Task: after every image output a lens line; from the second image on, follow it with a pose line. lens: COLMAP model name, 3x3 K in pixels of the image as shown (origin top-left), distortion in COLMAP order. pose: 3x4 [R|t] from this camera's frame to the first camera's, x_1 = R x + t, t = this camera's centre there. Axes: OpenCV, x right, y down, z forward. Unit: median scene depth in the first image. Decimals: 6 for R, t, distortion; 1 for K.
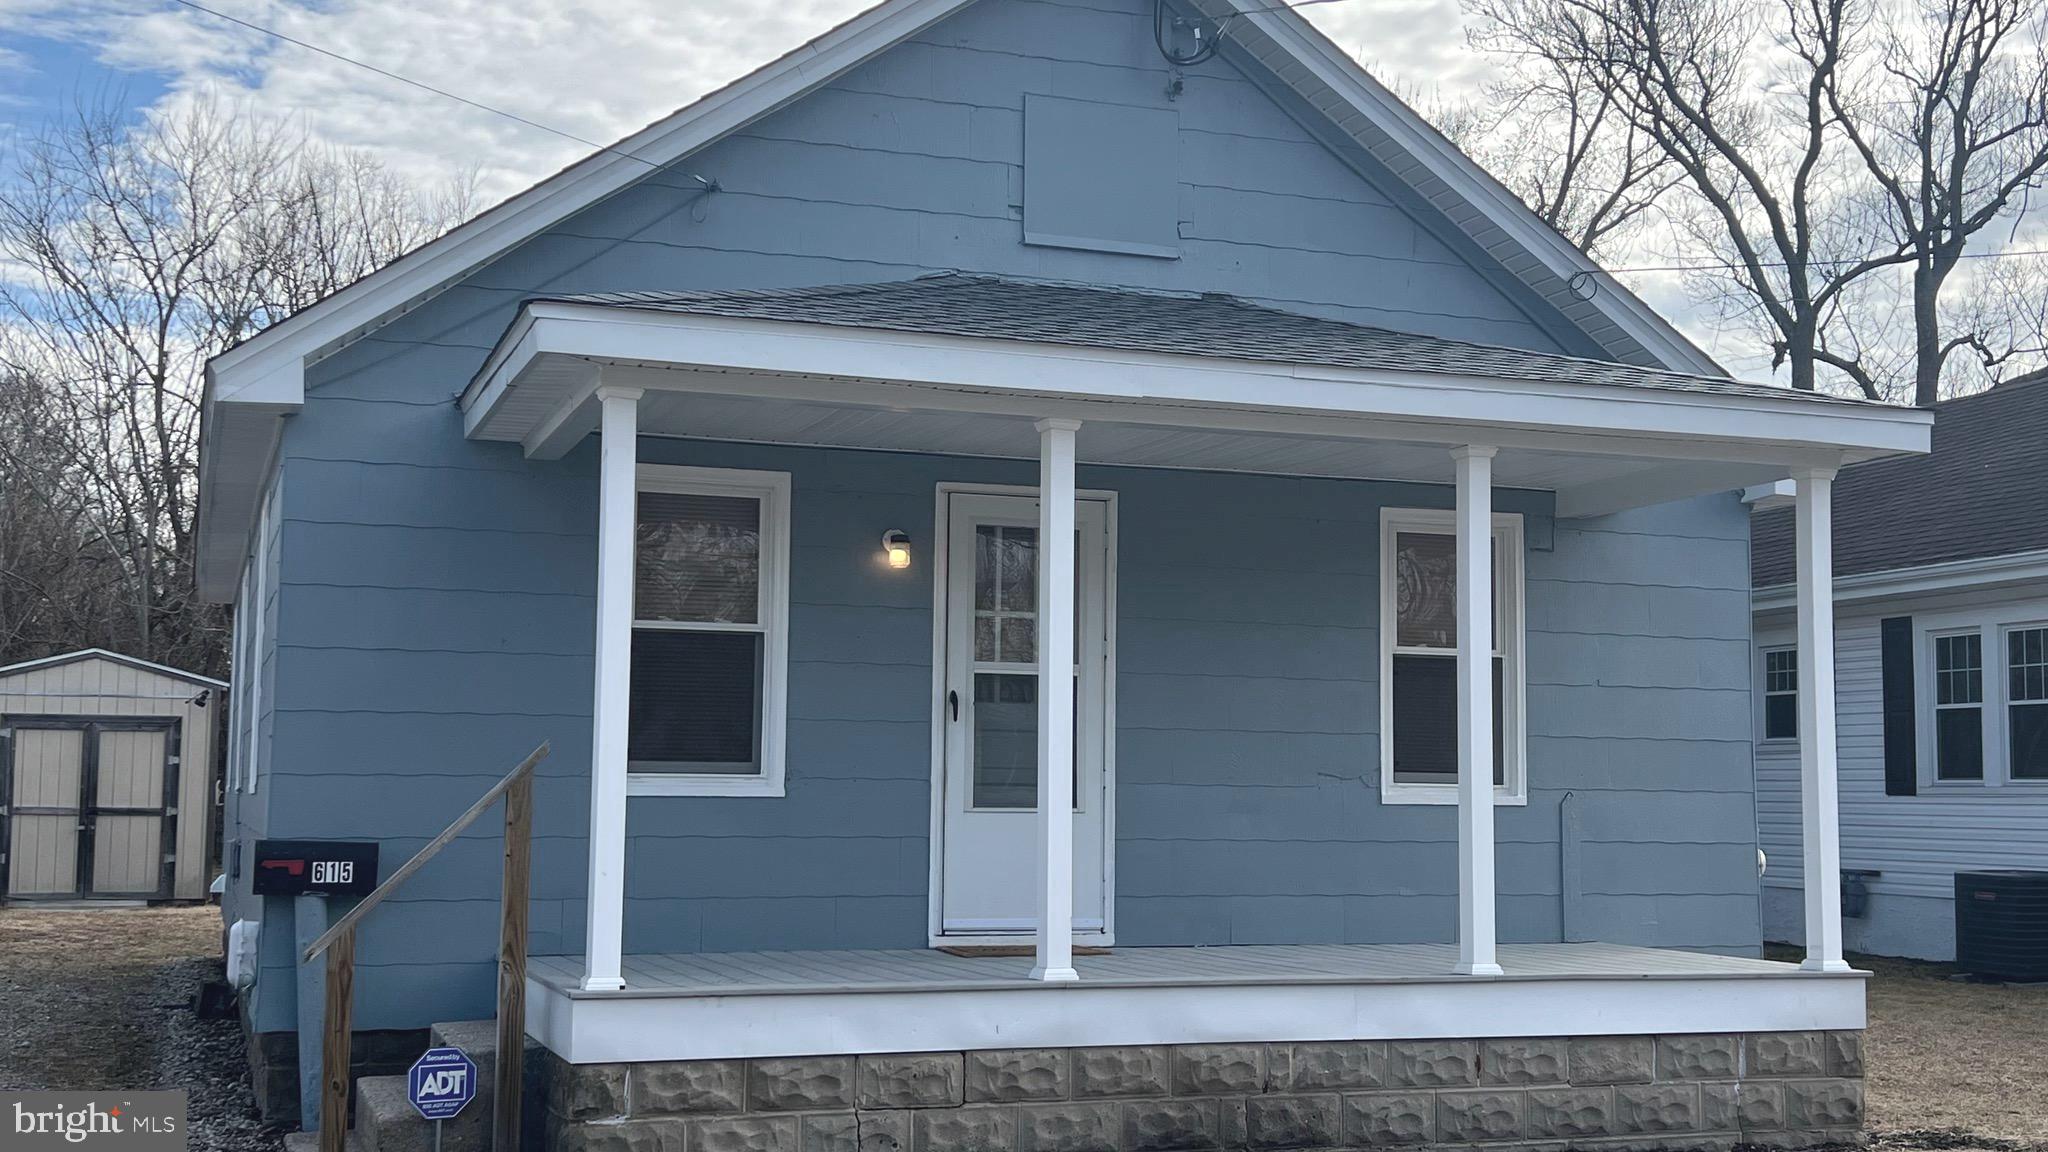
lens RADIAL K [[2309.5, 0, 1022.2], [0, 2309.5, 579.4], [0, 0, 1]] dist [0.017988, 0.000000]
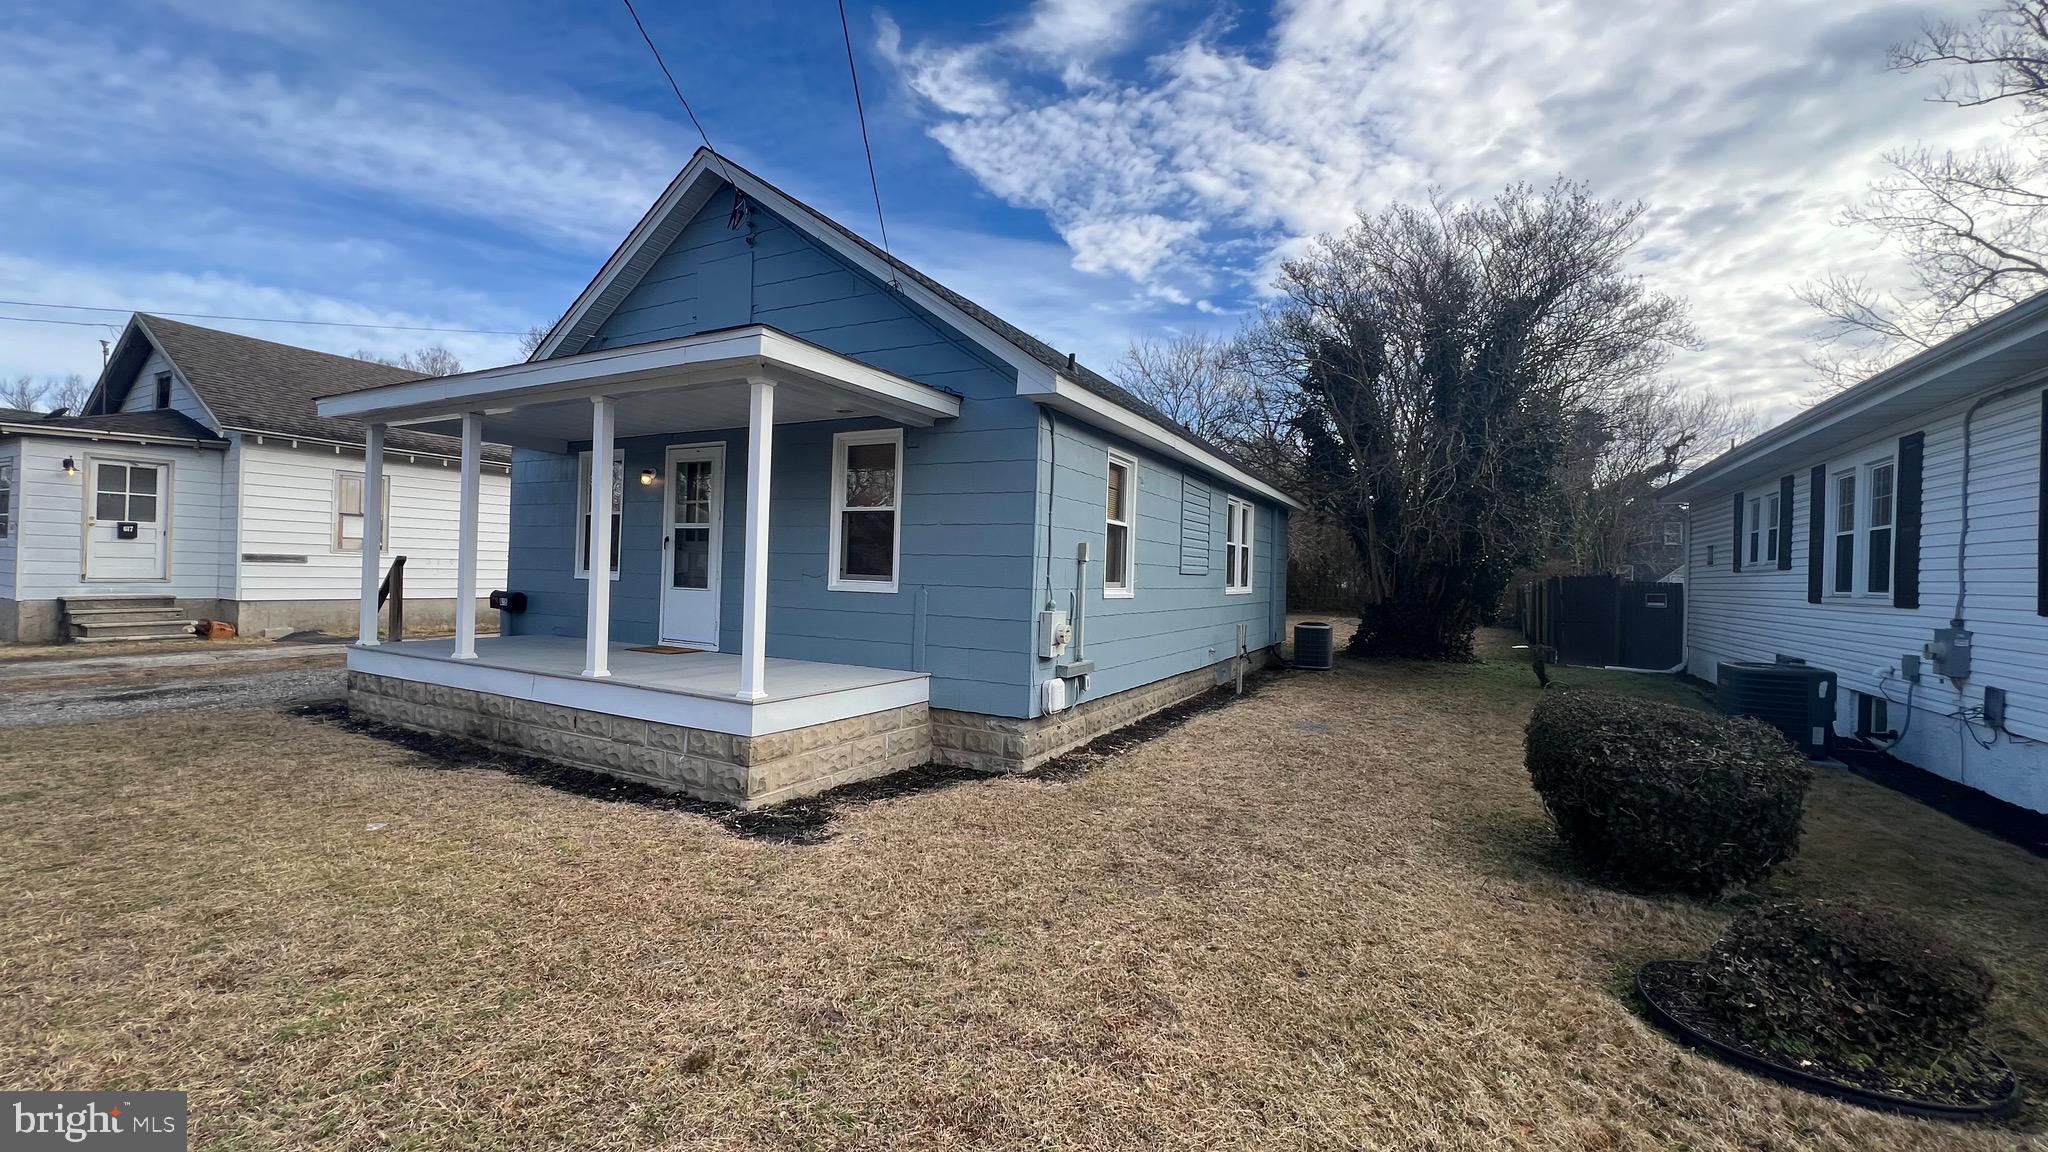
lens RADIAL K [[820.6, 0, 1022.6], [0, 820.6, 571.8], [0, 0, 1]] dist [-0.000627, 0.000043]
pose [[0.674228, 0.003274, -0.738516, 0.815296], [0.047845, 0.997696, 0.048104, 0.061103], [0.736972, -0.067767, 0.672518, 0.708488]]
